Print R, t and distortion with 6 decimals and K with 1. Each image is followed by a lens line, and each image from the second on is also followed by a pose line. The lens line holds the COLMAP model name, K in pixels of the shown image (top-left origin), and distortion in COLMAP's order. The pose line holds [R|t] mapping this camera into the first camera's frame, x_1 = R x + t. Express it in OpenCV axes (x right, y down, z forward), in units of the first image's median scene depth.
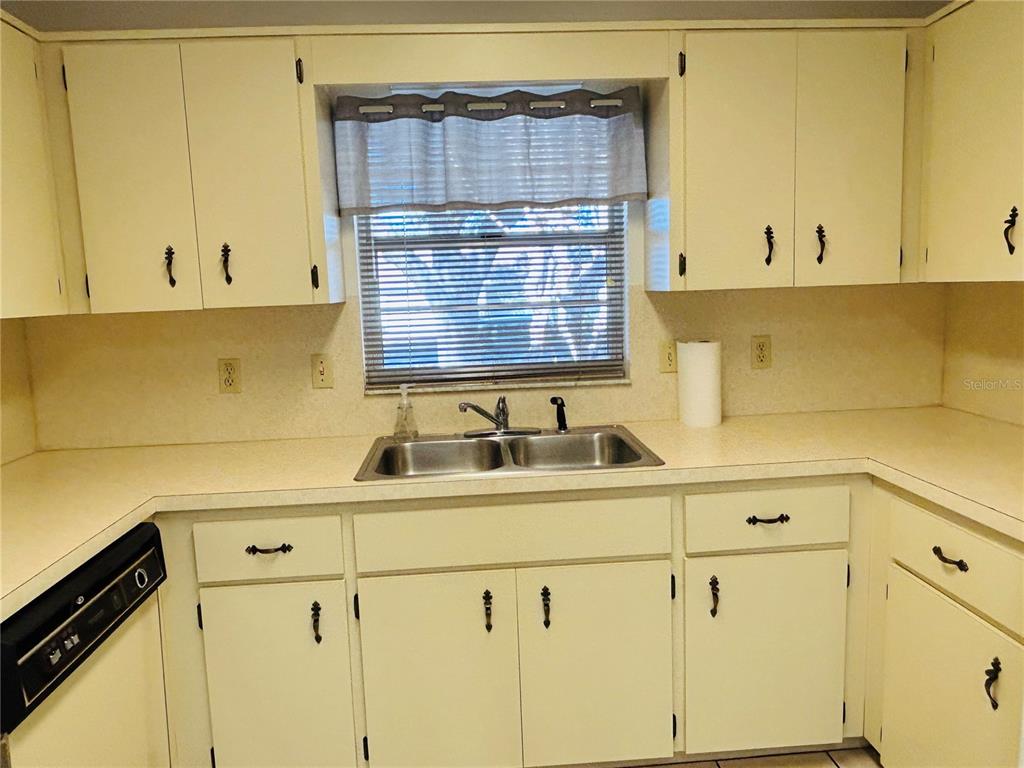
lens RADIAL K [[722.1, 0, 512.7], [0, 722.1, 382.6], [0, 0, 1]] dist [-0.010114, 0.001072]
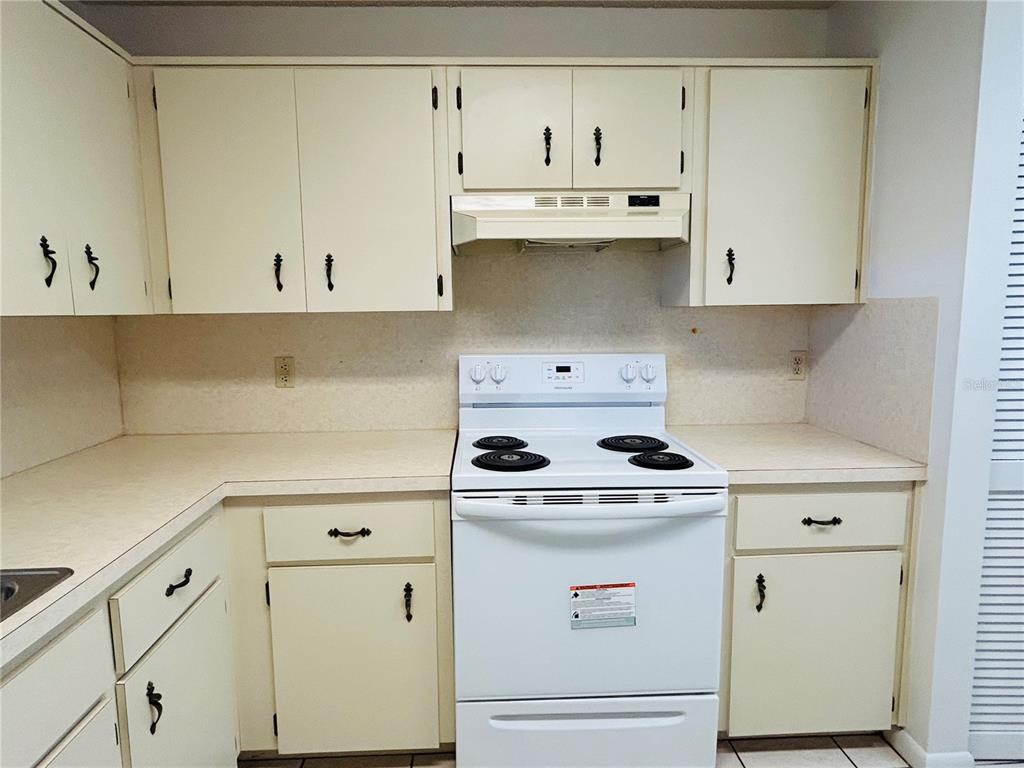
lens RADIAL K [[659.2, 0, 514.5], [0, 659.2, 375.7], [0, 0, 1]] dist [0.035703, -0.001523]
pose [[0.999308, 0.027915, -0.024571, -0.072215], [-0.028342, 0.999450, -0.017205, 0.002914], [0.024077, 0.017890, 0.999550, -0.001879]]
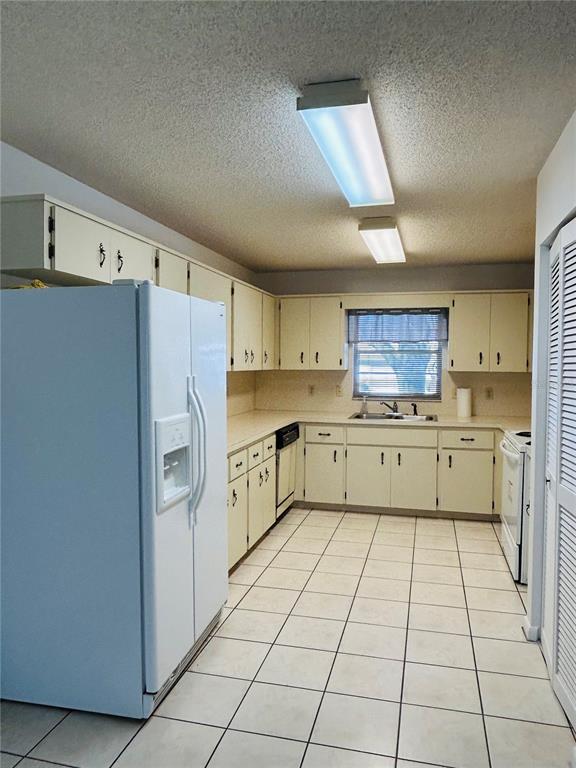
lens RADIAL K [[541.6, 0, 294.1], [0, 541.6, 383.0], [0, 0, 1]] dist [-0.010114, 0.001072]
pose [[0.951645, 0.053480, -0.302509, 0.297476], [-0.080167, 0.993842, -0.076492, 0.165124], [0.296555, 0.097044, 0.950072, -1.490112]]
